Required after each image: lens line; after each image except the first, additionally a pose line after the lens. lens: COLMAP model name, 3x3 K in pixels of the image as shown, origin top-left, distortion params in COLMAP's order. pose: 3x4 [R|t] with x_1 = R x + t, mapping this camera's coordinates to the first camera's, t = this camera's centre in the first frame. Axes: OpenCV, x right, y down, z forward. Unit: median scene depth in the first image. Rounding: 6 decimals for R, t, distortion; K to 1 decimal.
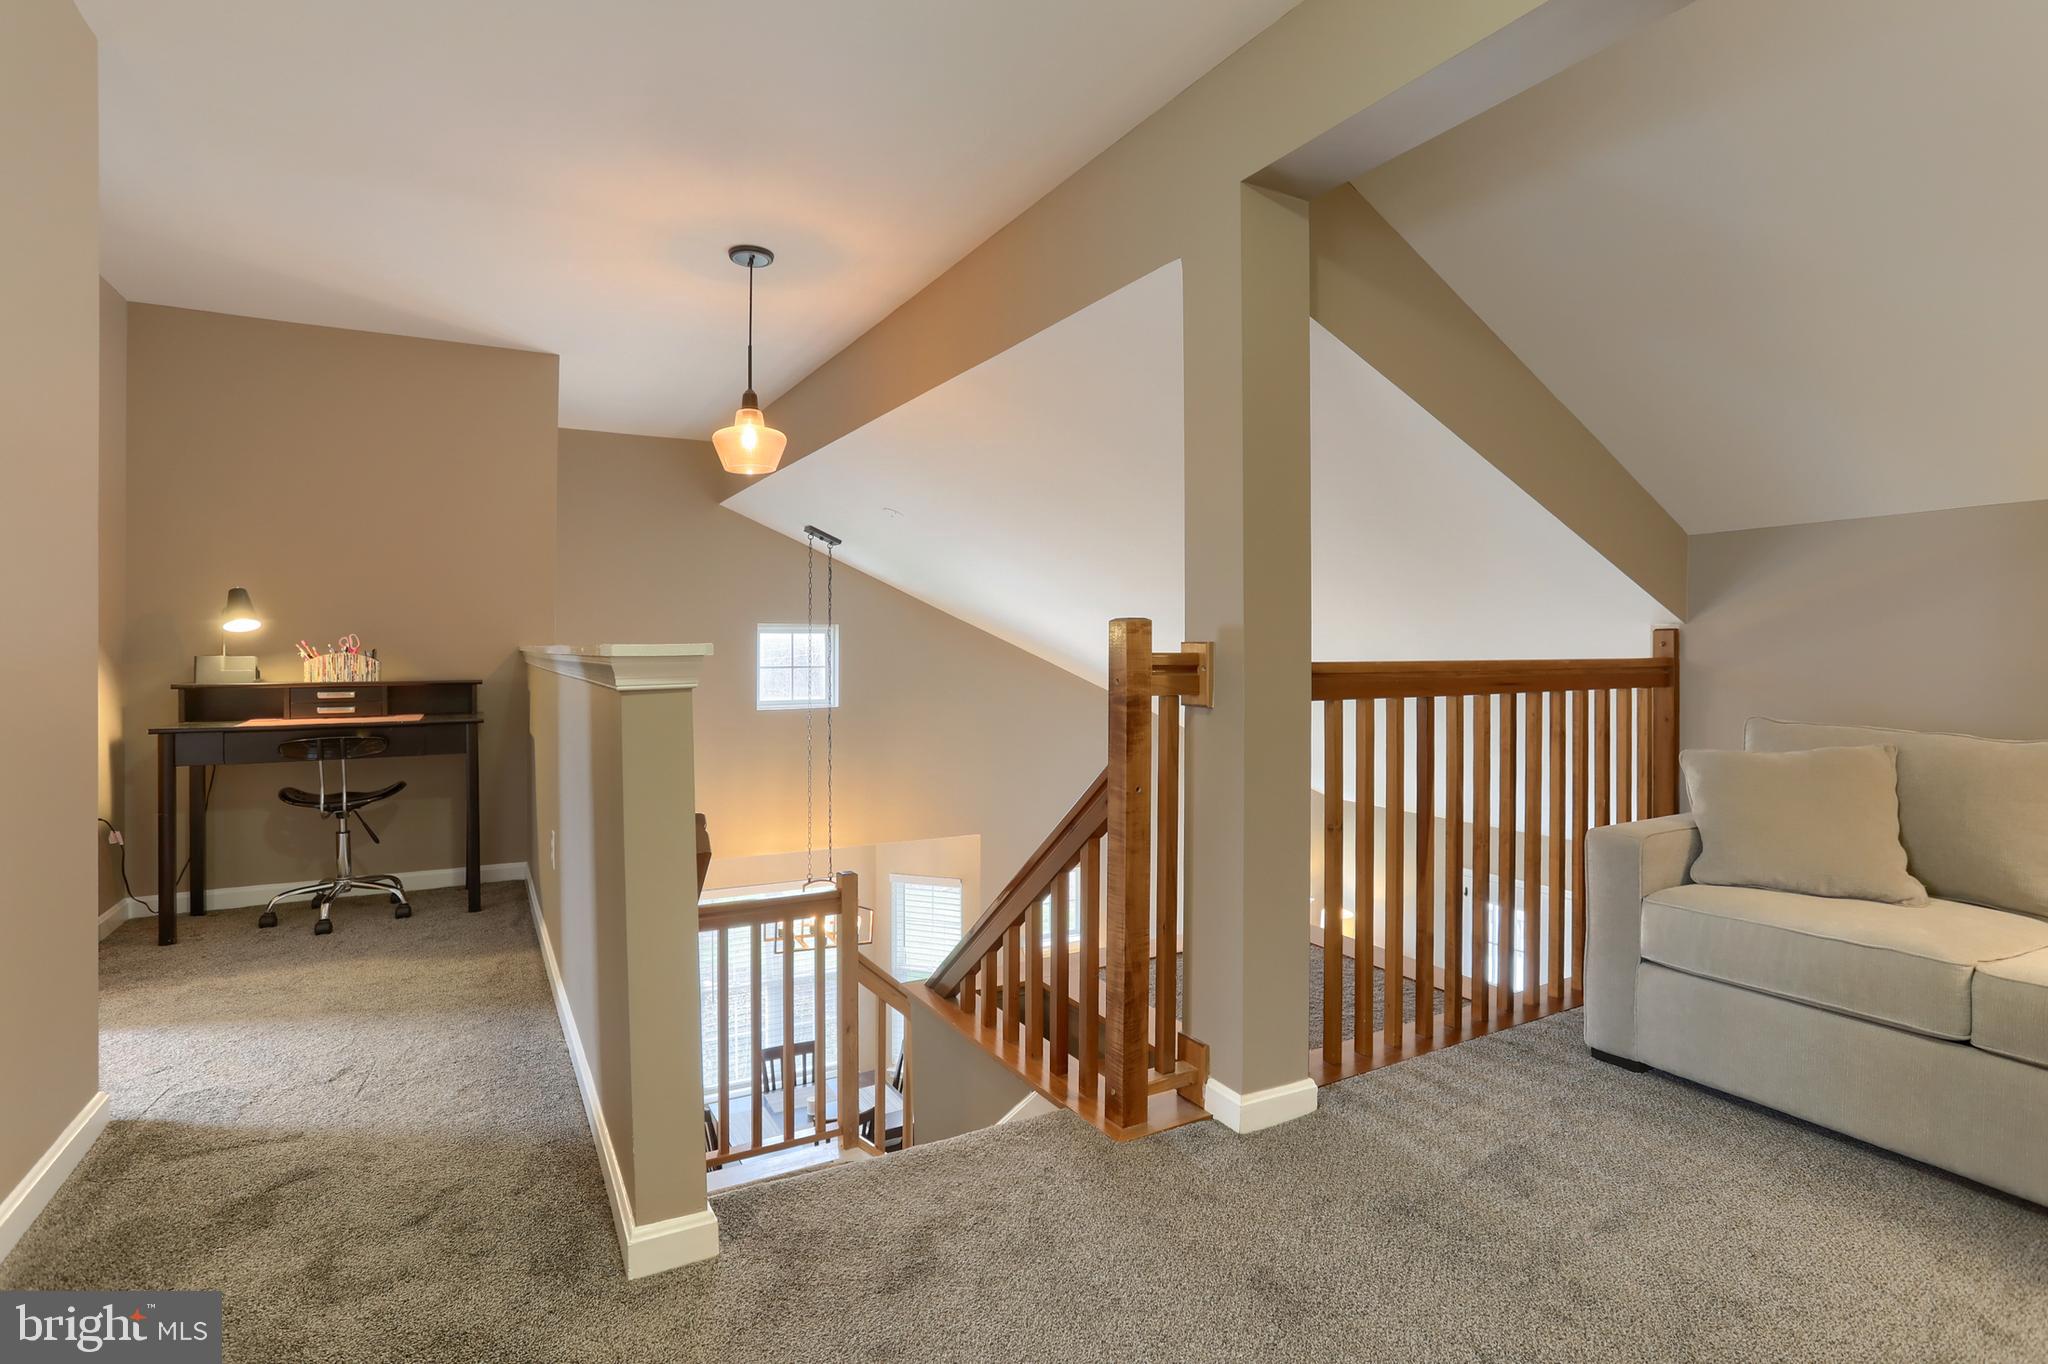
lens RADIAL K [[1015.7, 0, 1024.2], [0, 1015.7, 639.9], [0, 0, 1]] dist [-0.064429, 0.029130]
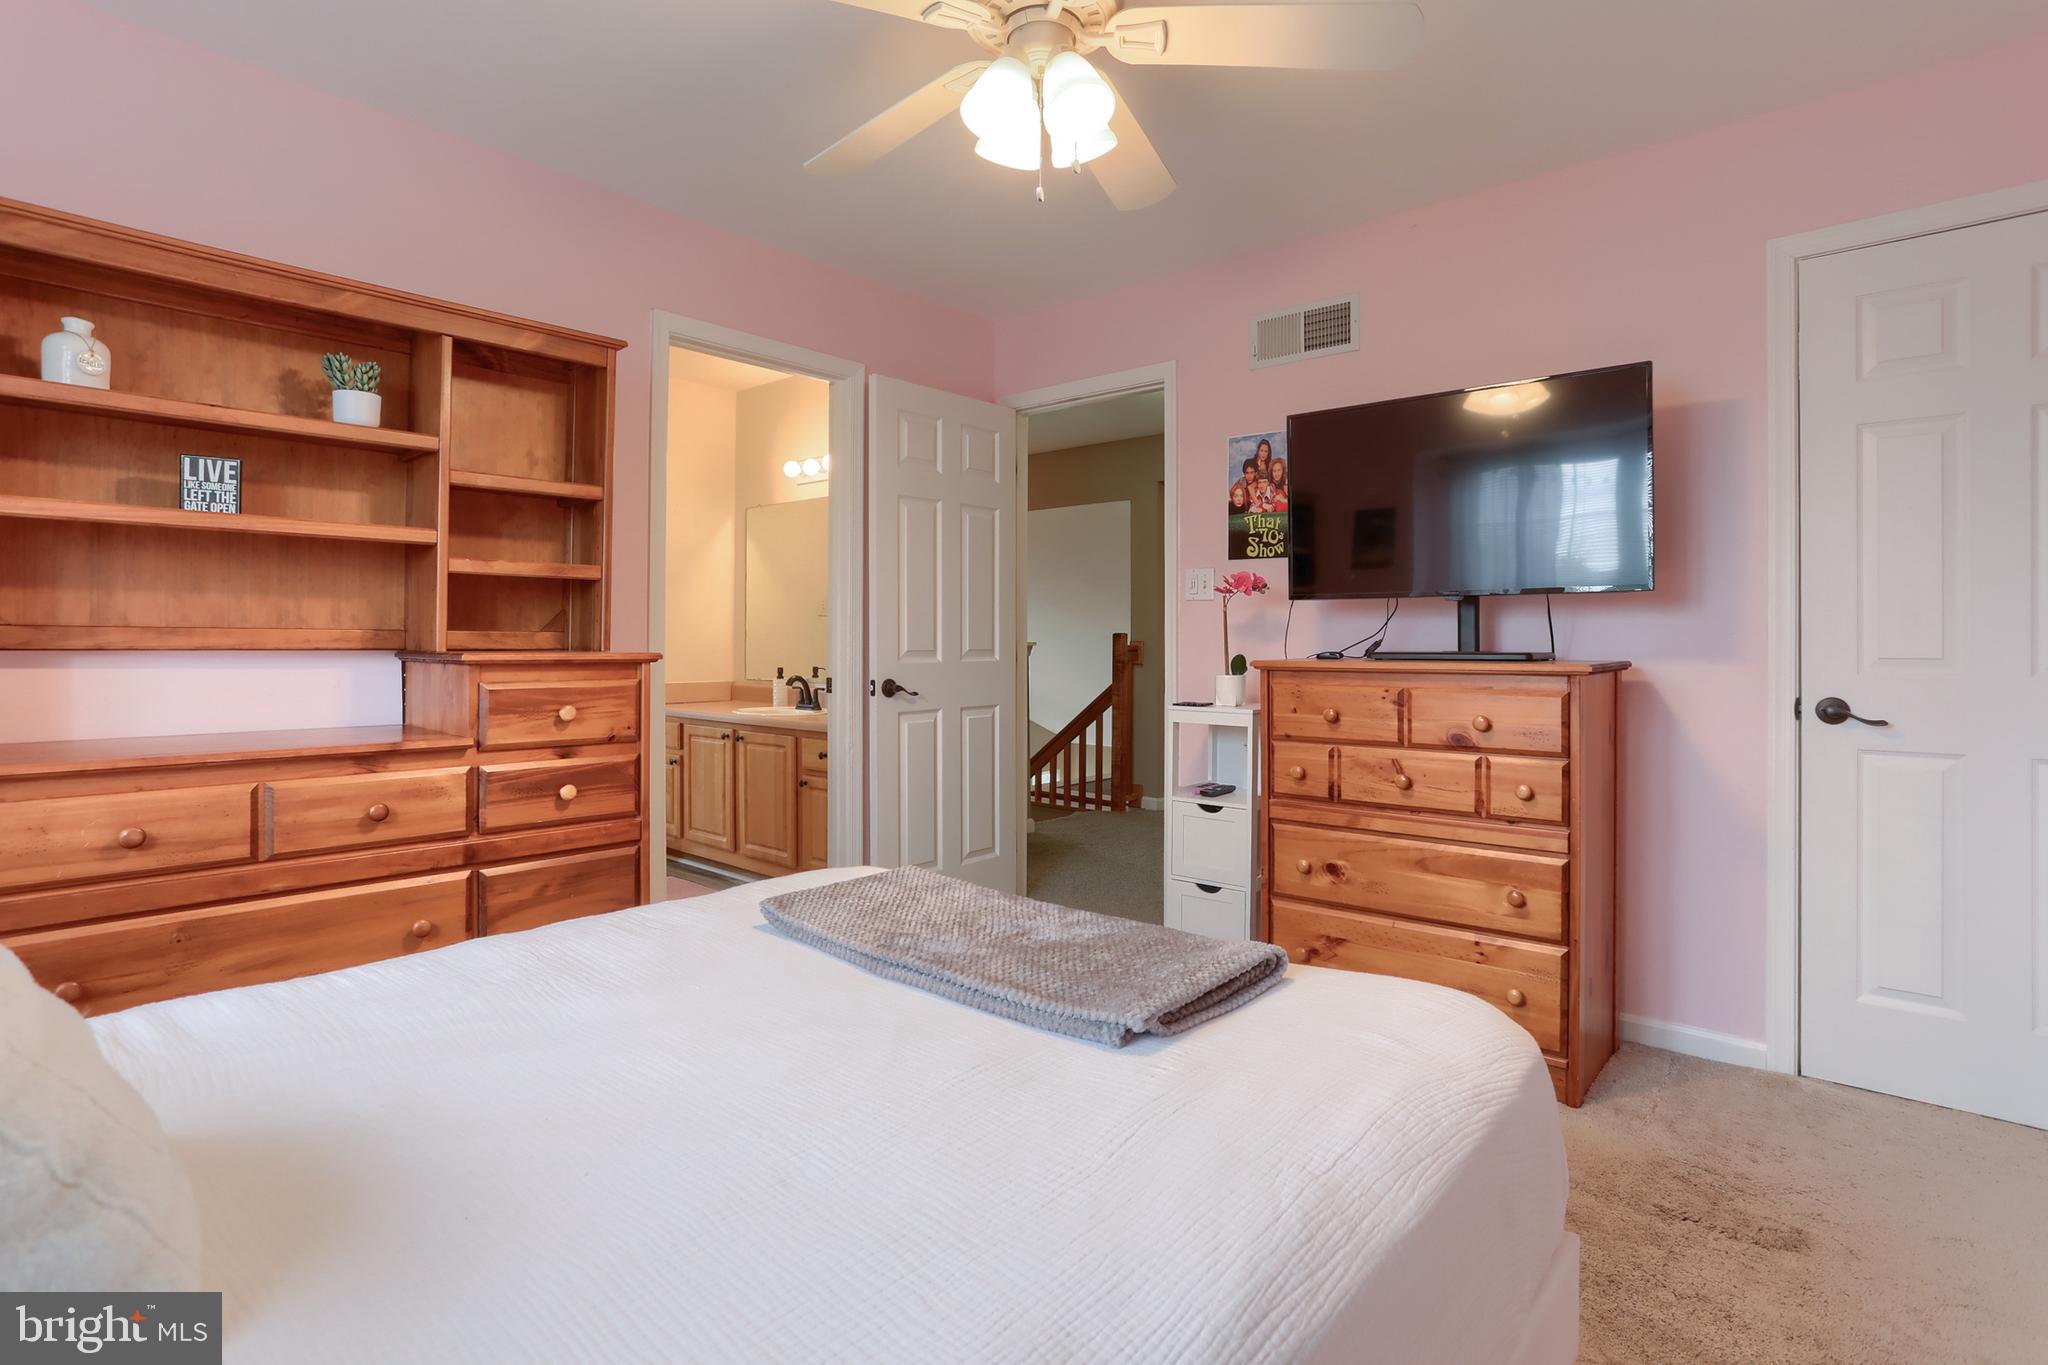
lens RADIAL K [[1041.8, 0, 1021.0], [0, 1041.8, 662.3], [0, 0, 1]] dist [-0.067361, 0.038621]
pose [[0.942062, 0.001795, 0.335434, -1.123023], [-0.004034, 0.999974, 0.005980, 0.045244], [-0.335415, -0.006986, 0.942045, -1.645621]]
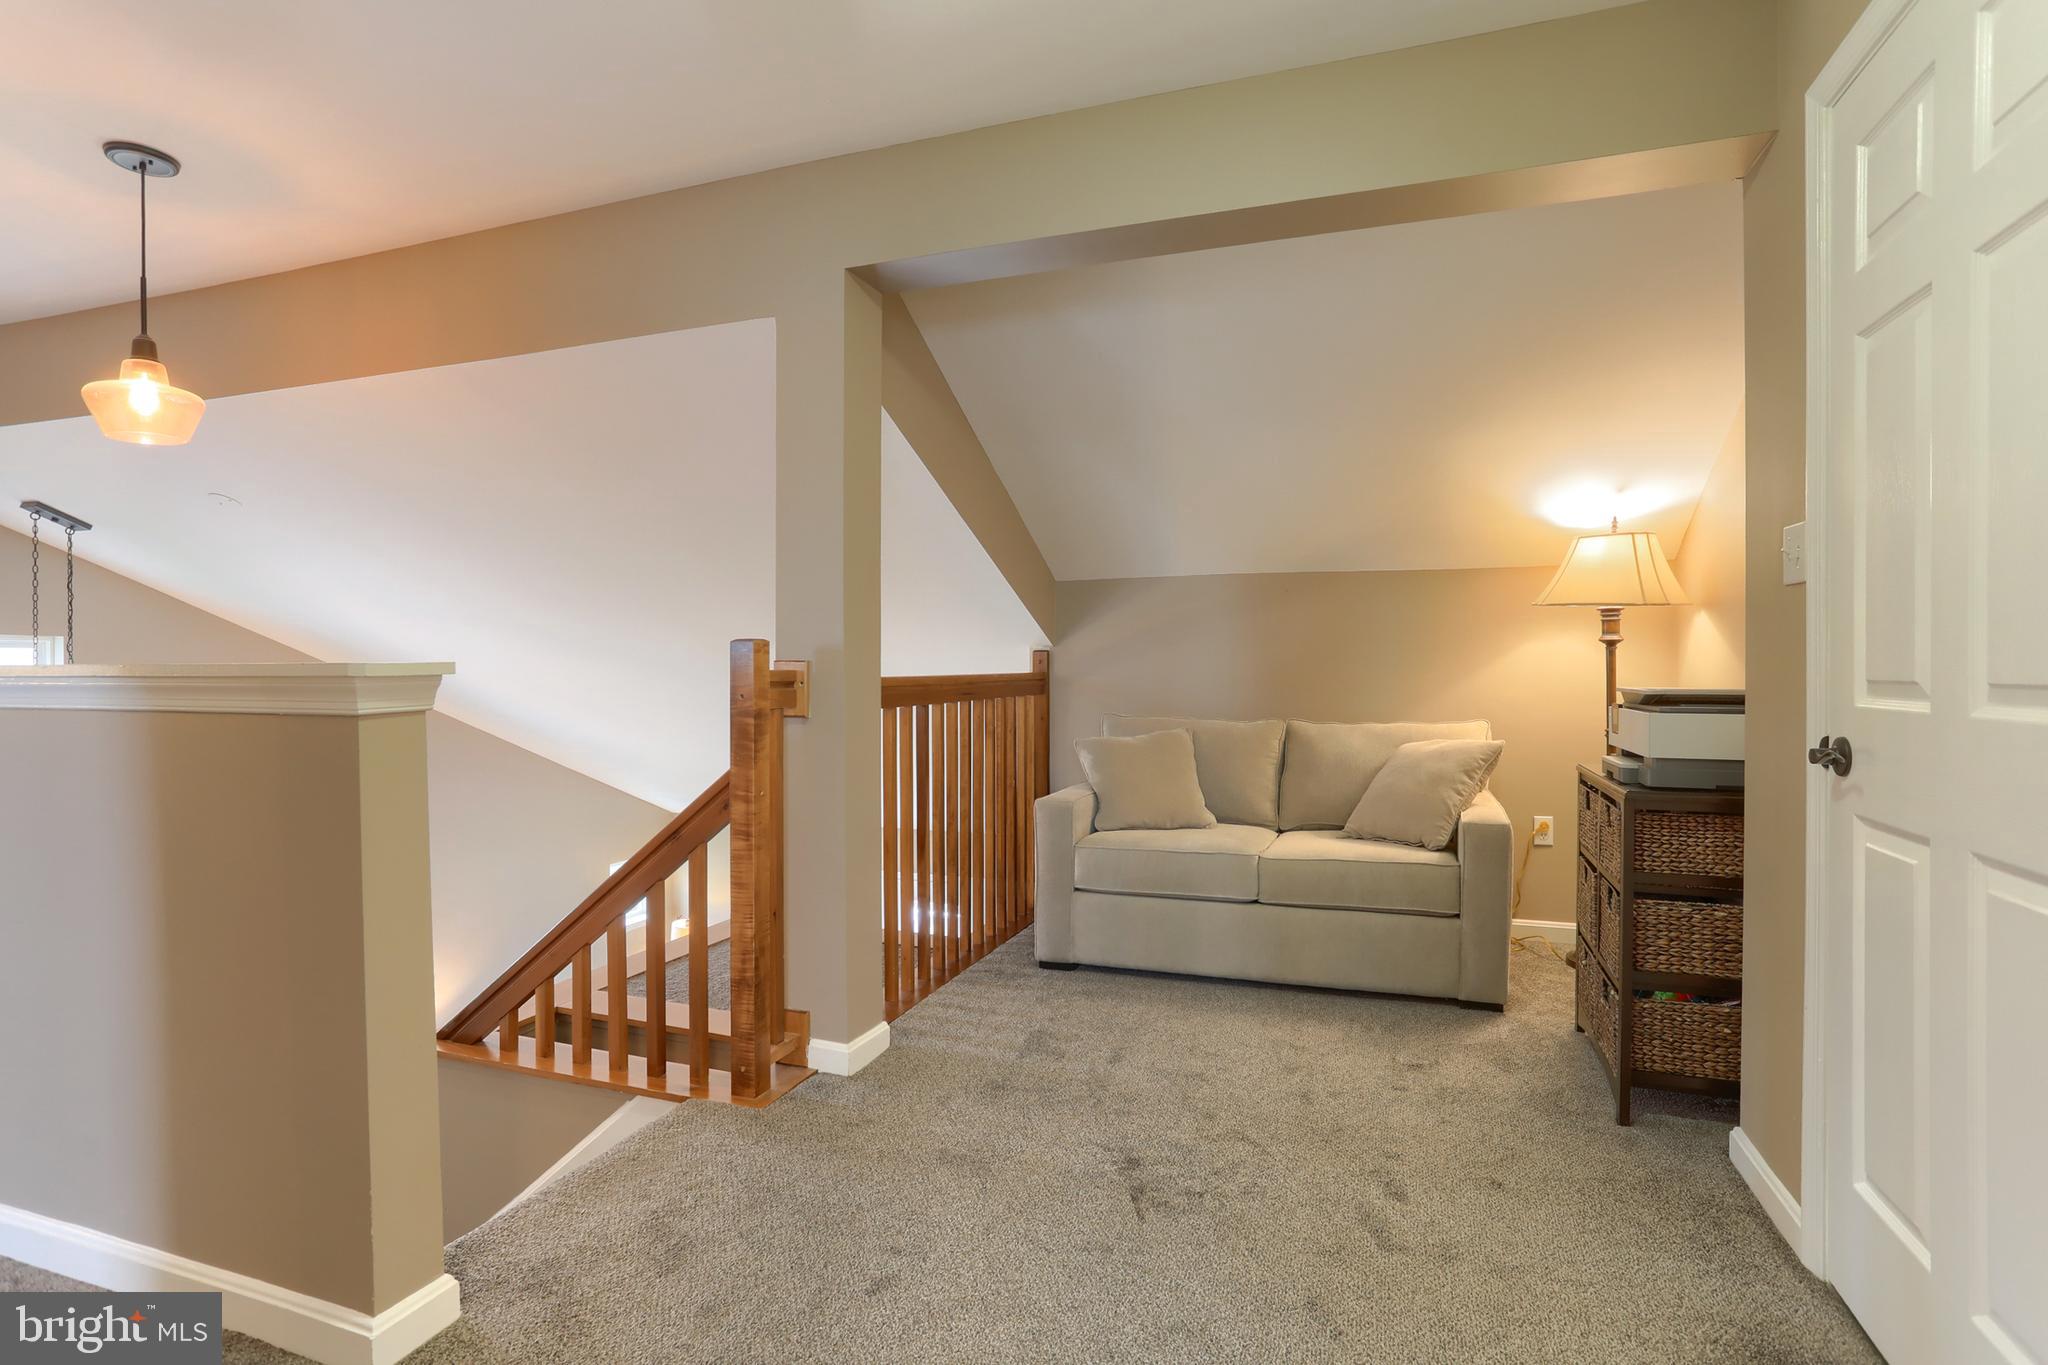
lens RADIAL K [[1041.8, 0, 1021.0], [0, 1041.8, 662.3], [0, 0, 1]] dist [-0.067361, 0.038621]
pose [[0.751284, -0.000955, 0.659978, -0.414383], [-0.002002, 0.999991, 0.003726, -0.000709], [-0.659976, -0.004120, 0.751276, -0.046510]]
